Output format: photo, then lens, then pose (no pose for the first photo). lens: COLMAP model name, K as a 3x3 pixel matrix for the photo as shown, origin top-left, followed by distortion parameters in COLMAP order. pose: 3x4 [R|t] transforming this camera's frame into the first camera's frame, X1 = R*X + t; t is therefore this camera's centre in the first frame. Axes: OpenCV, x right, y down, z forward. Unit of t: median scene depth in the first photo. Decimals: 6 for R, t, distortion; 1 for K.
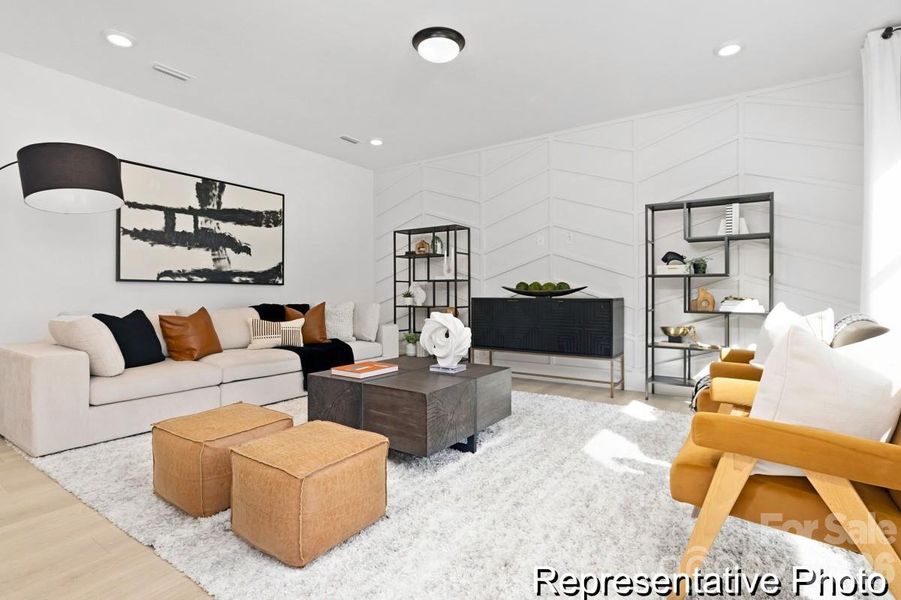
lens RADIAL K [[404.6, 0, 449.8], [0, 404.6, 294.1], [0, 0, 1]] dist [0.001165, 0.000403]
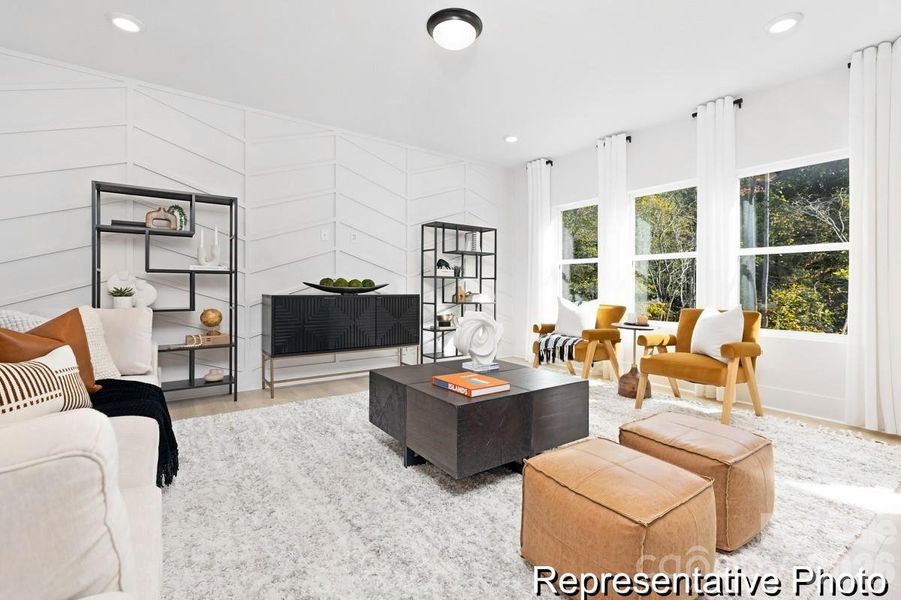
lens RADIAL K [[404.6, 0, 449.8], [0, 404.6, 294.1], [0, 0, 1]] dist [0.001165, 0.000403]
pose [[0.388604, -0.009543, 0.921356, -0.613488], [-0.000536, 0.999944, 0.010583, -0.002544], [-0.921405, -0.004606, 0.388577, 0.400053]]
